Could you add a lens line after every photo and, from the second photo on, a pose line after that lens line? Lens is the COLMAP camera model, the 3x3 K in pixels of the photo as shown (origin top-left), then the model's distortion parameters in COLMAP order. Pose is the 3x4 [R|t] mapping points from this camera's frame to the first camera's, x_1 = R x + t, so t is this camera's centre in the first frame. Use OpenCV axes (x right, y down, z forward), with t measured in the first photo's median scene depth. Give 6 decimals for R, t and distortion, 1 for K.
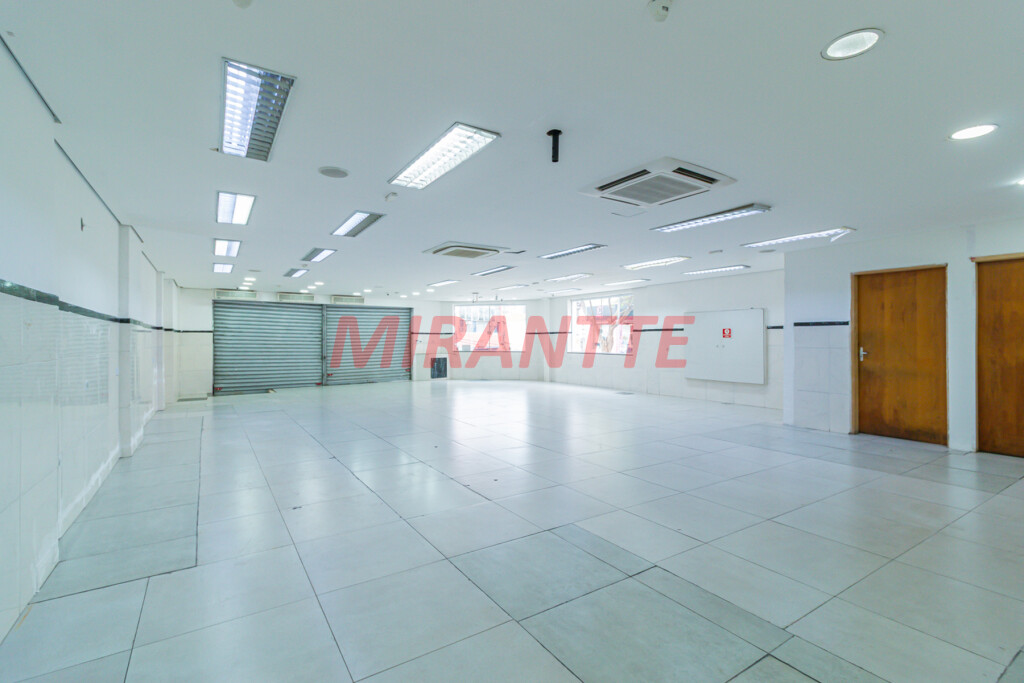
lens RADIAL K [[470.9, 0, 516.3], [0, 470.9, 335.6], [0, 0, 1]] dist [0.007688, -0.000806]
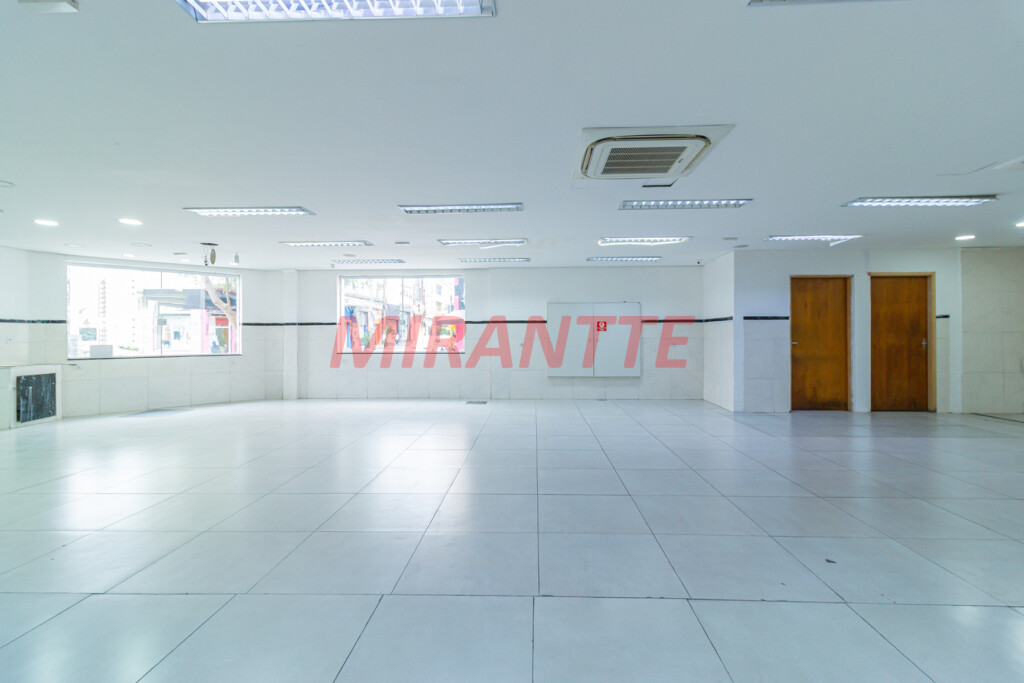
lens RADIAL K [[469.6, 0, 515.9], [0, 469.6, 333.0], [0, 0, 1]] dist [0.003093, -0.000265]
pose [[0.580416, 0.002418, 0.814316, -0.343456], [-0.003341, 0.999994, -0.000588, 0.007531], [-0.814313, -0.002379, 0.580421, 0.469664]]
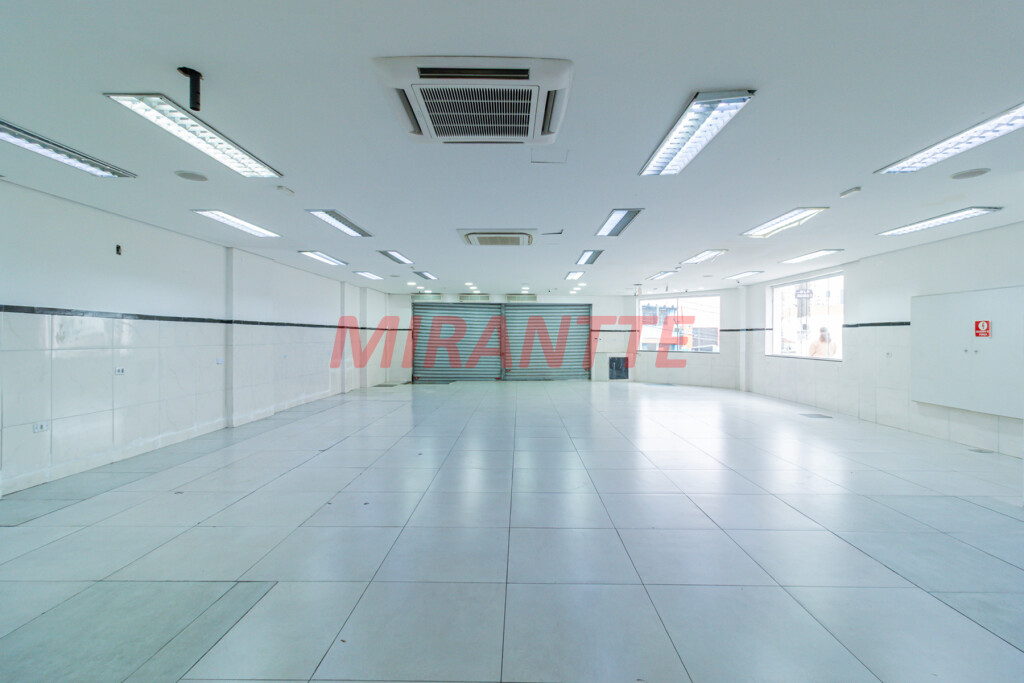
lens RADIAL K [[470.9, 0, 516.3], [0, 470.9, 335.6], [0, 0, 1]] dist [0.007688, -0.000806]
pose [[0.830107, 0.003512, -0.557593, 0.236147], [-0.000423, 0.999984, 0.005669, -0.000470], [0.557604, -0.004470, 0.830095, 0.160733]]
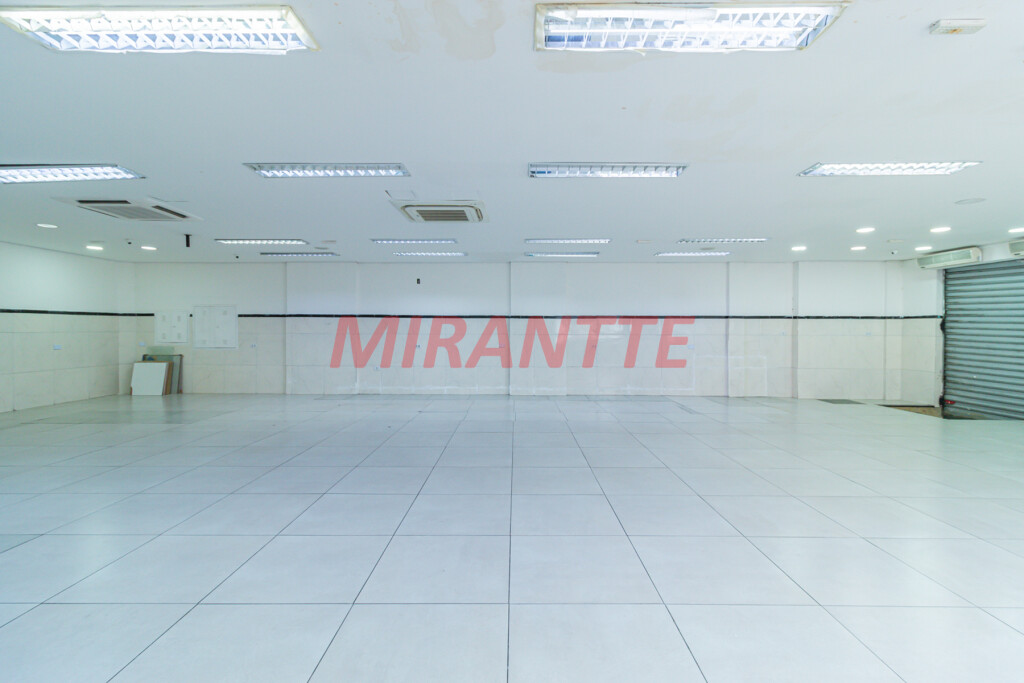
lens RADIAL K [[470.9, 0, 516.3], [0, 470.9, 335.6], [0, 0, 1]] dist [0.007688, -0.000806]
pose [[-0.557075, -0.001484, -0.830461, 0.265150], [0.003064, 0.999988, -0.003842, 0.019442], [0.830457, -0.004684, -0.557063, 0.867496]]
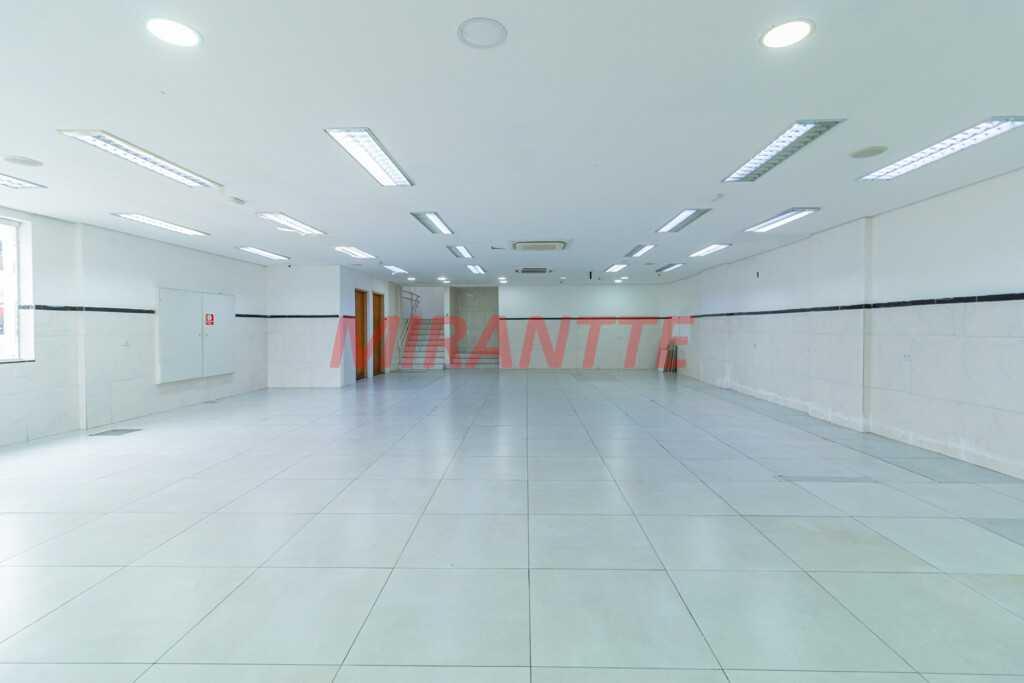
lens RADIAL K [[470.9, 0, 516.3], [0, 470.9, 335.6], [0, 0, 1]] dist [0.007688, -0.000806]
pose [[-0.819117, -0.008140, 0.573568, -0.397823], [-0.000320, 0.999906, 0.013733, 0.009162], [-0.573626, 0.011066, -0.819043, 1.101914]]
